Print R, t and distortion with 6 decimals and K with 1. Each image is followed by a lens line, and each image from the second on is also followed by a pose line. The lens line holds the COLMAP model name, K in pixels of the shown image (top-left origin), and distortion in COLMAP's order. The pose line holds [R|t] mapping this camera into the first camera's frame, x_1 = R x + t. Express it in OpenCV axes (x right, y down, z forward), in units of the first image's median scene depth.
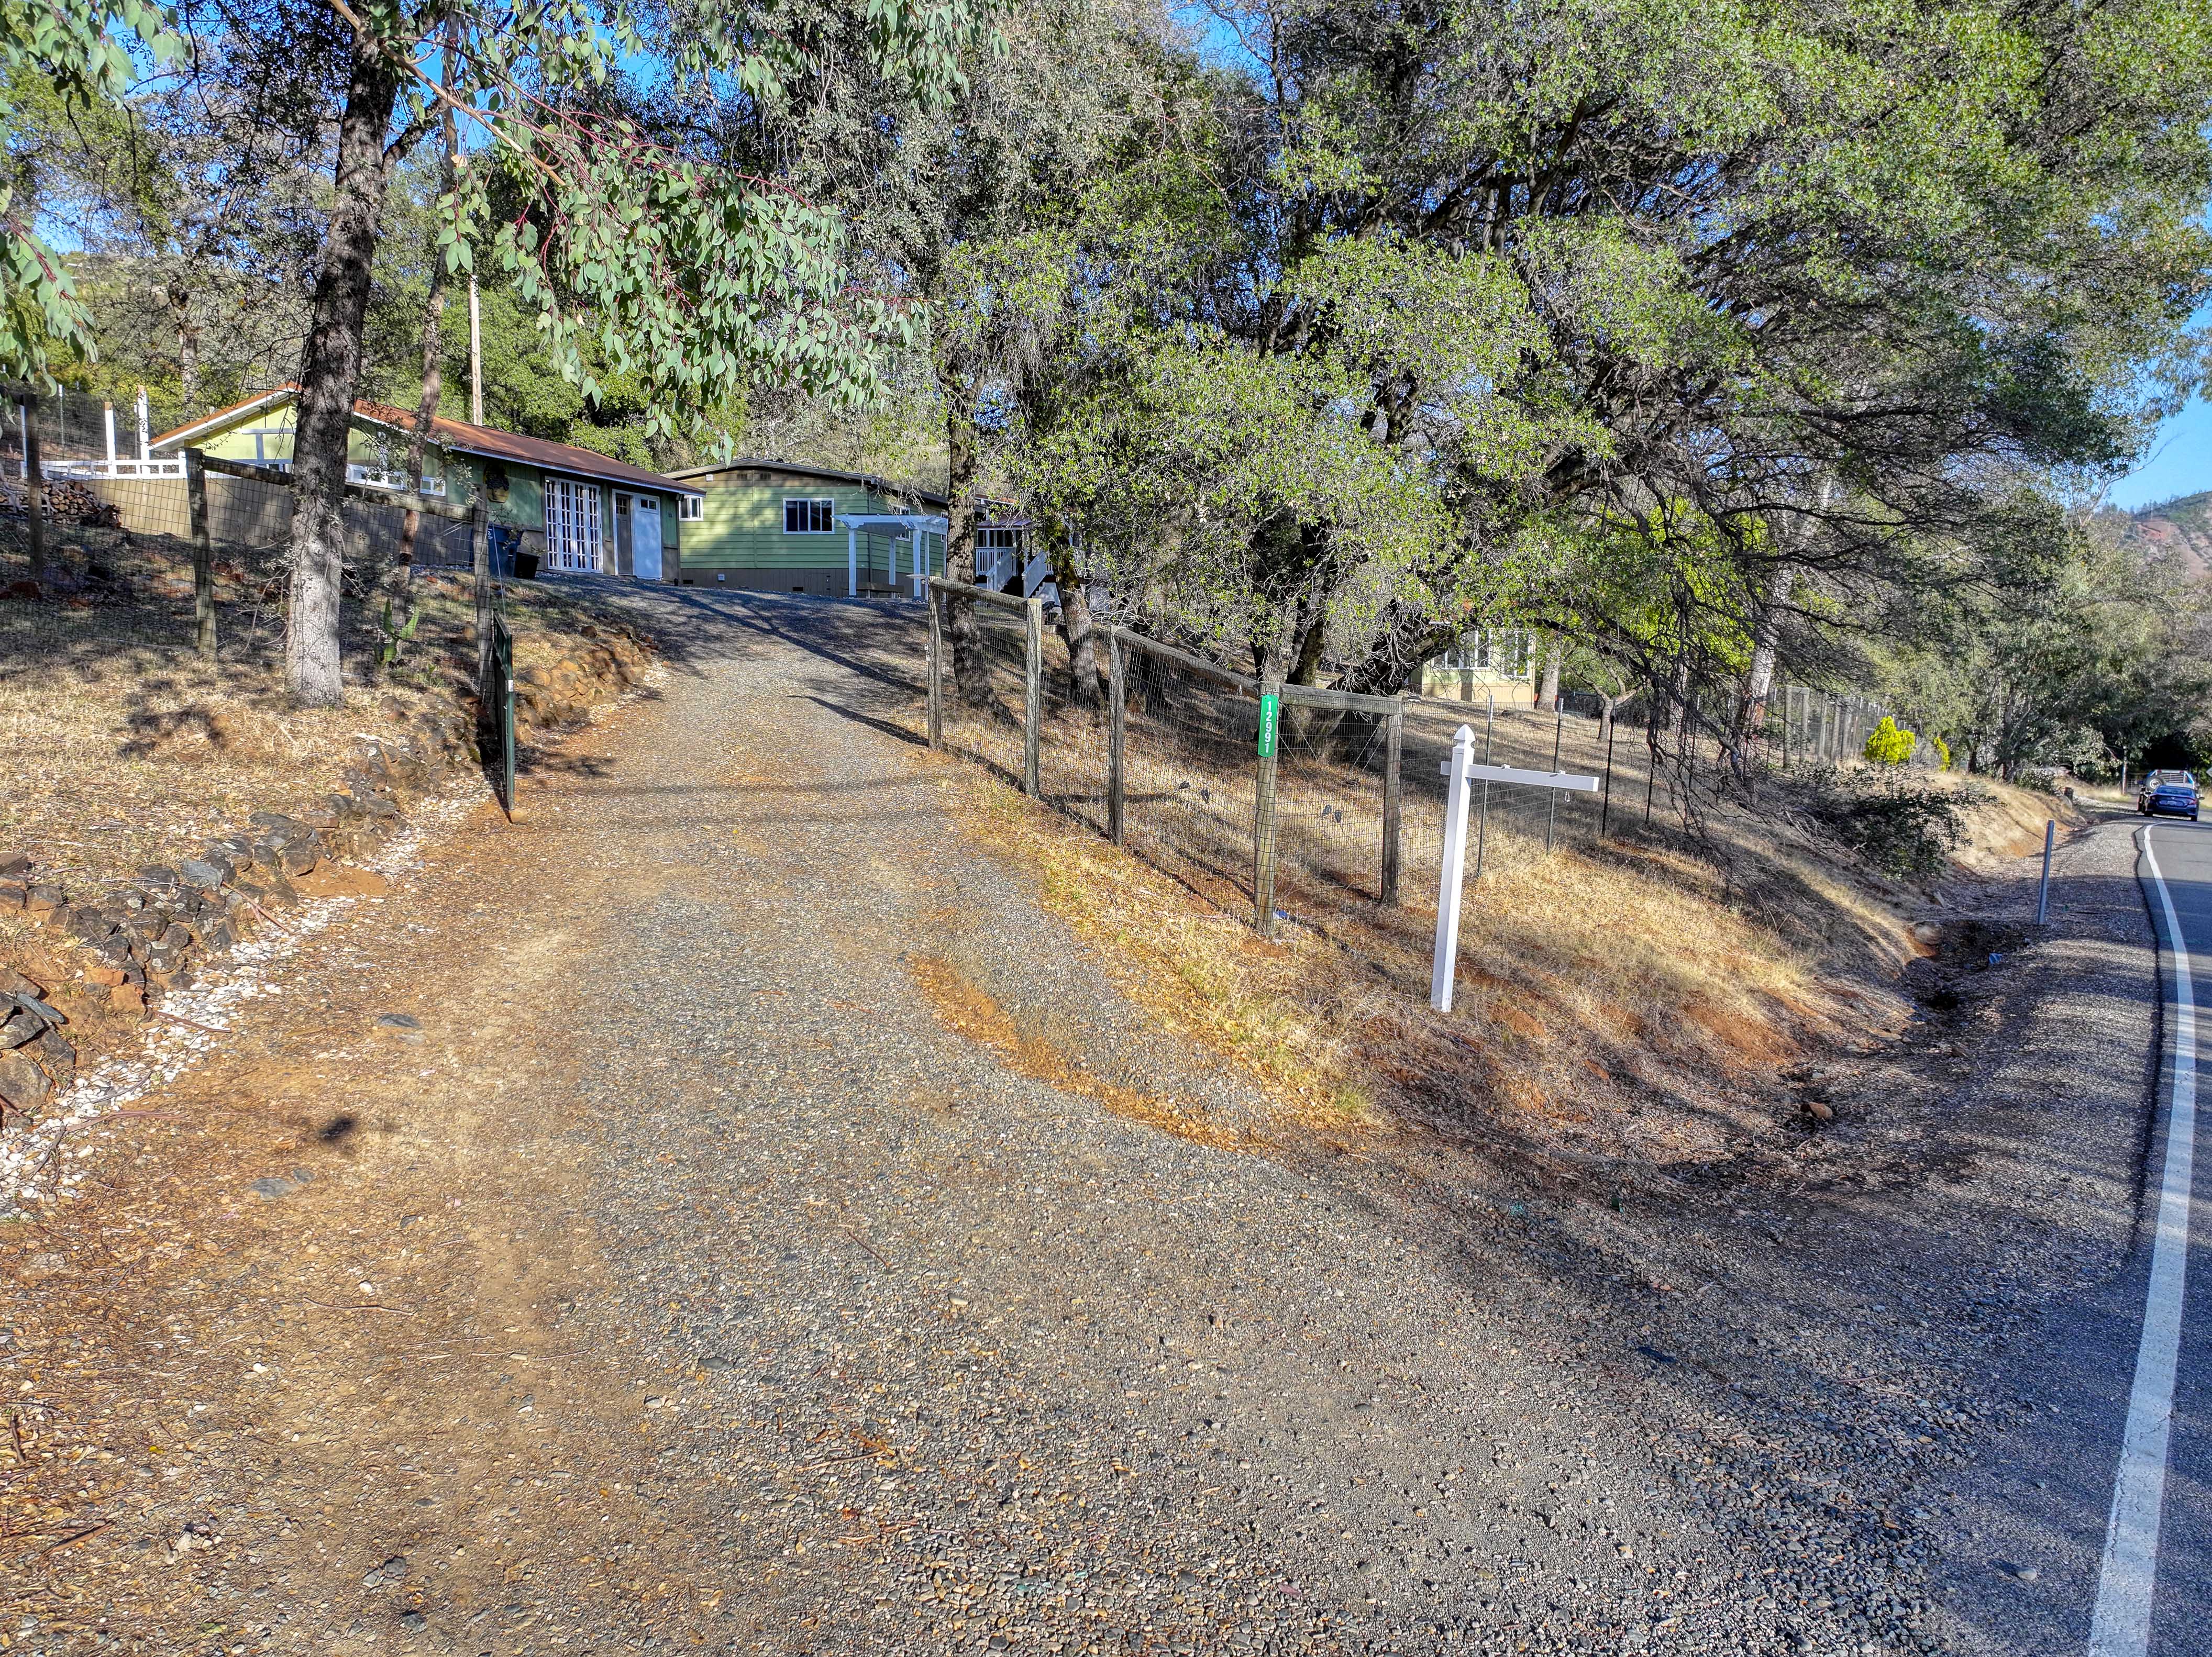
lens RADIAL K [[1543.4, 0, 1109.2], [0, 1543.4, 822.9], [0, 0, 1]] dist [-0.009807, 0.026594]
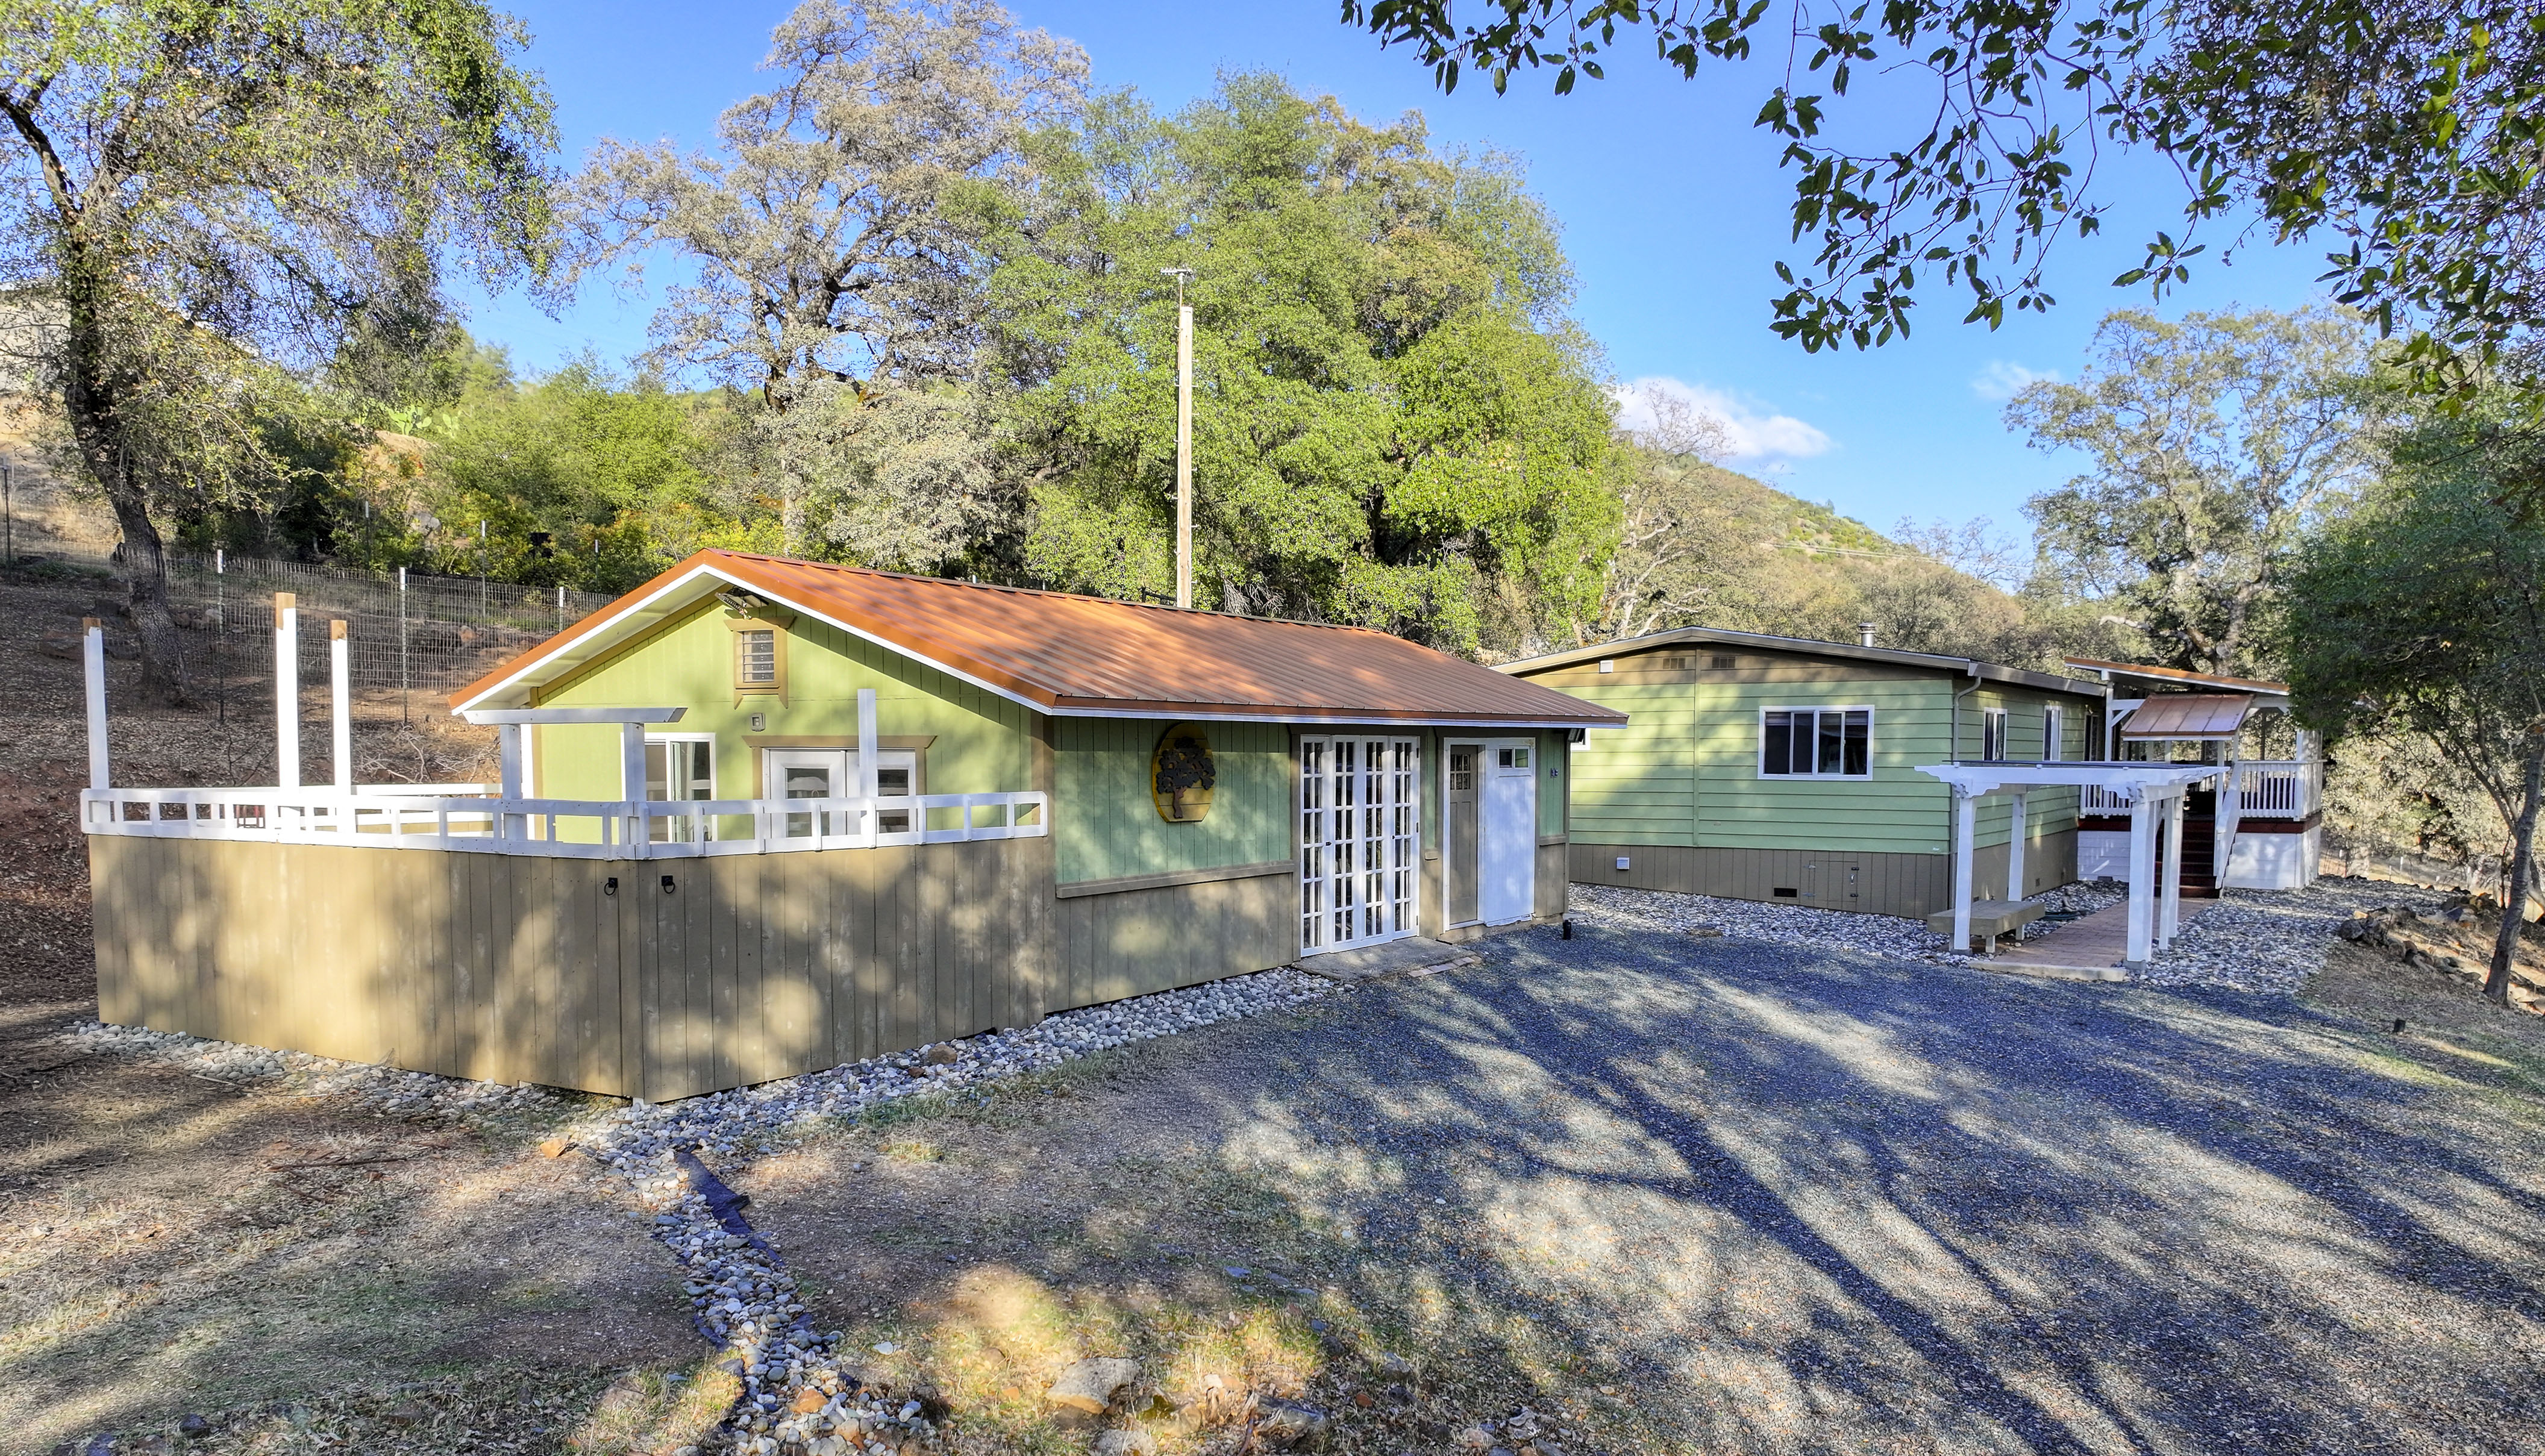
lens RADIAL K [[1838.4, 0, 1270.6], [0, 1838.4, 733.3], [0, 0, 1]] dist [-0.004007, -0.000180]
pose [[0.936474, -0.006984, -0.350669, -0.173883], [-0.036007, 0.992605, -0.115927, -0.146157], [0.348885, 0.121189, 0.929297, 0.466888]]
